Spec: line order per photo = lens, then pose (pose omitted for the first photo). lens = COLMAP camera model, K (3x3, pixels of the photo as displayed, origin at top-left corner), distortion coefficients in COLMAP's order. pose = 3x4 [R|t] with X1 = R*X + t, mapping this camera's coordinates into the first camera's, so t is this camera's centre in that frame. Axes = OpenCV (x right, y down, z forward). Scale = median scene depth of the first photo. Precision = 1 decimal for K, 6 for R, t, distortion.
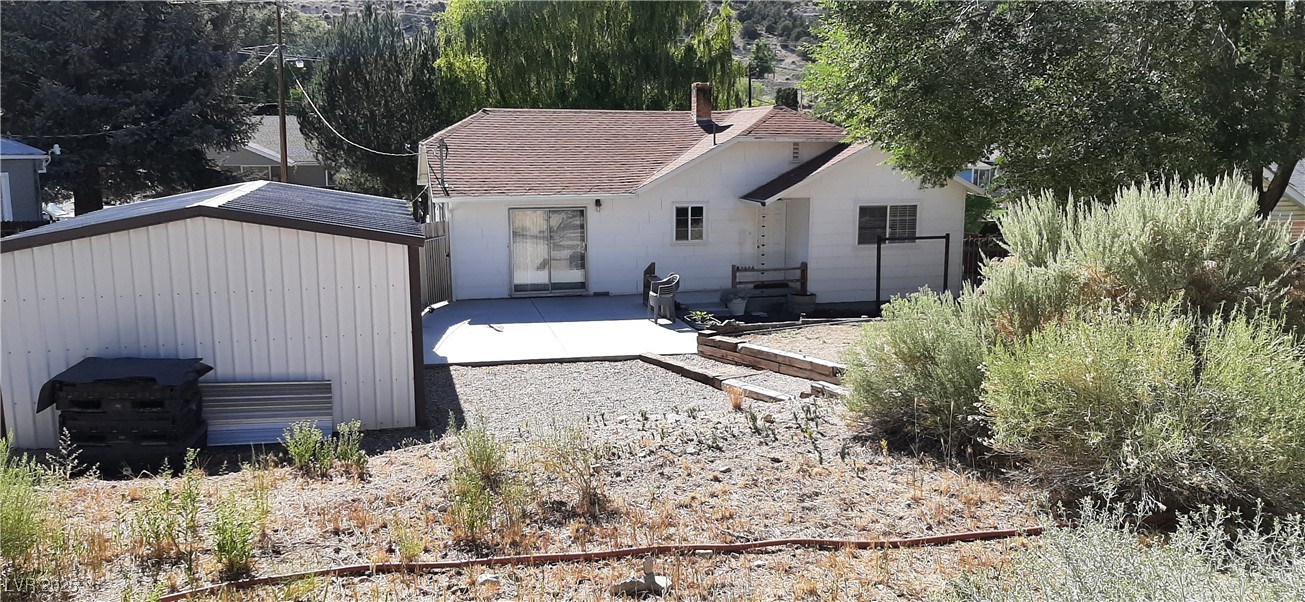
lens RADIAL K [[1005.9, 0, 652.5], [0, 1005.9, 301.0], [0, 0, 1]] dist [0.098324, -0.168274]
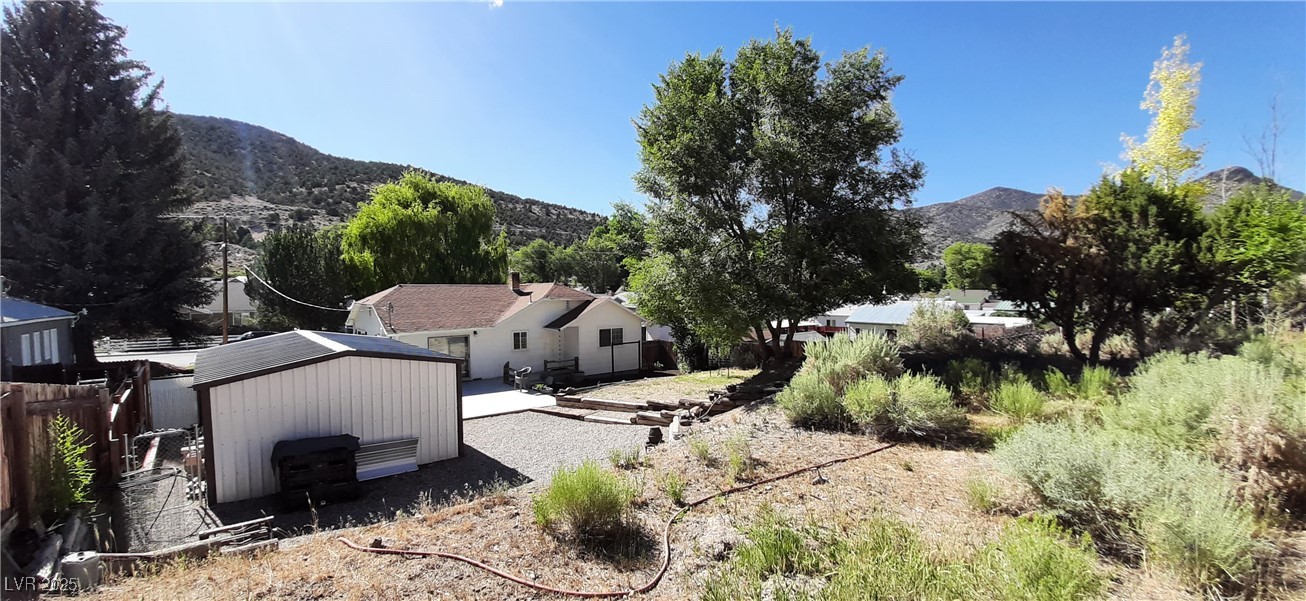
lens RADIAL K [[508.1, 0, 641.7], [0, 508.1, 312.3], [0, 0, 1]] dist [0.012913, -0.011779]
pose [[0.906859, -0.022813, 0.420817, -0.179994], [0.070814, 0.992585, -0.098795, -0.016769], [-0.415443, 0.119393, 0.901750, -0.032886]]
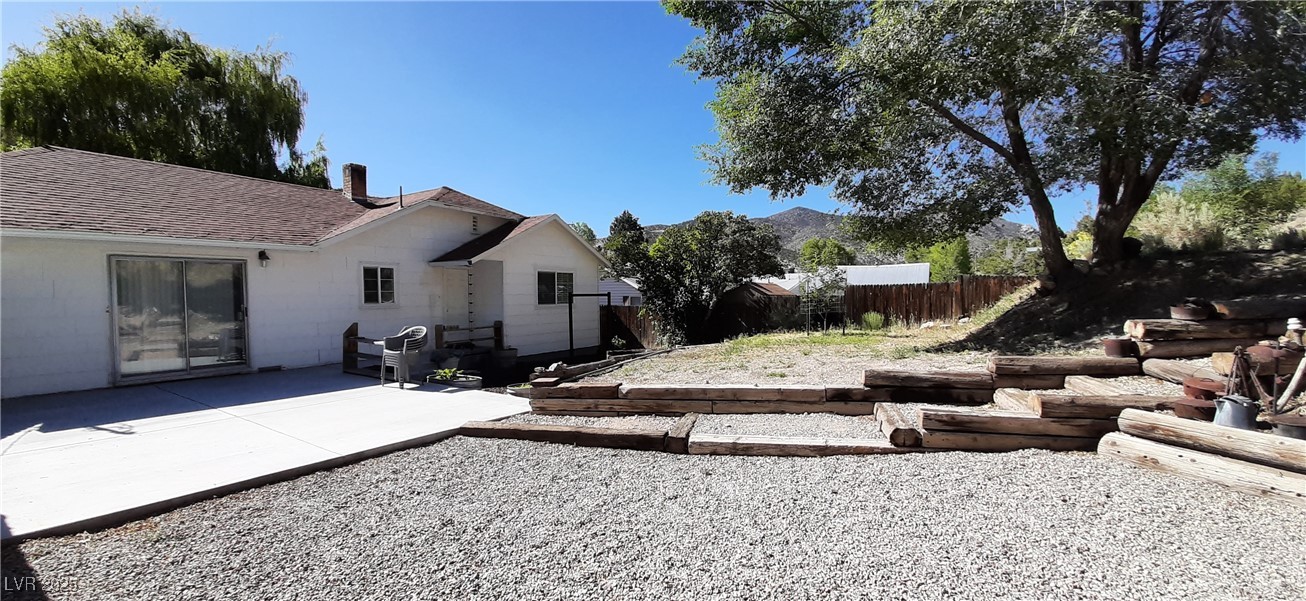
lens RADIAL K [[508.1, 0, 641.7], [0, 508.1, 312.3], [0, 0, 1]] dist [0.012913, -0.011779]
pose [[0.733185, -0.027788, 0.679461, -0.113406], [0.113481, 0.990154, -0.081959, 0.015468], [-0.670494, 0.137197, 0.729119, 0.515237]]
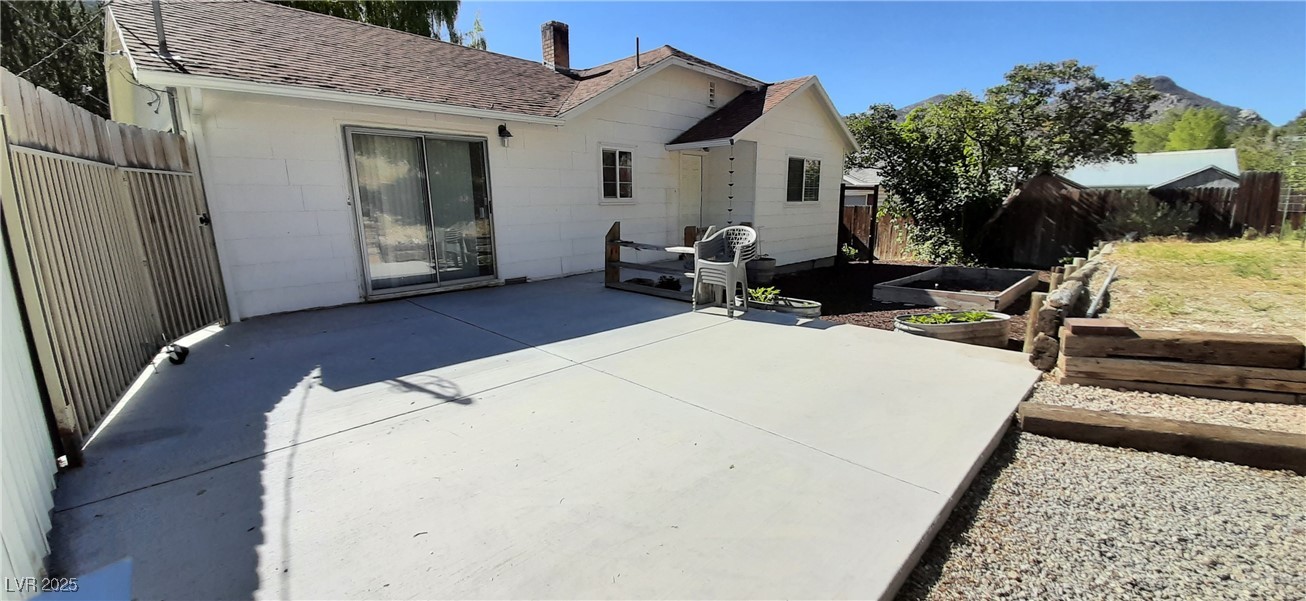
lens RADIAL K [[505.9, 0, 642.6], [0, 505.9, 312.9], [0, 0, 1]] dist [0.017982, -0.016300]
pose [[0.852339, -0.121587, 0.508660, -0.156103], [0.094845, 0.992409, 0.078293, -0.004757], [-0.514318, -0.018488, 0.857401, 0.705379]]
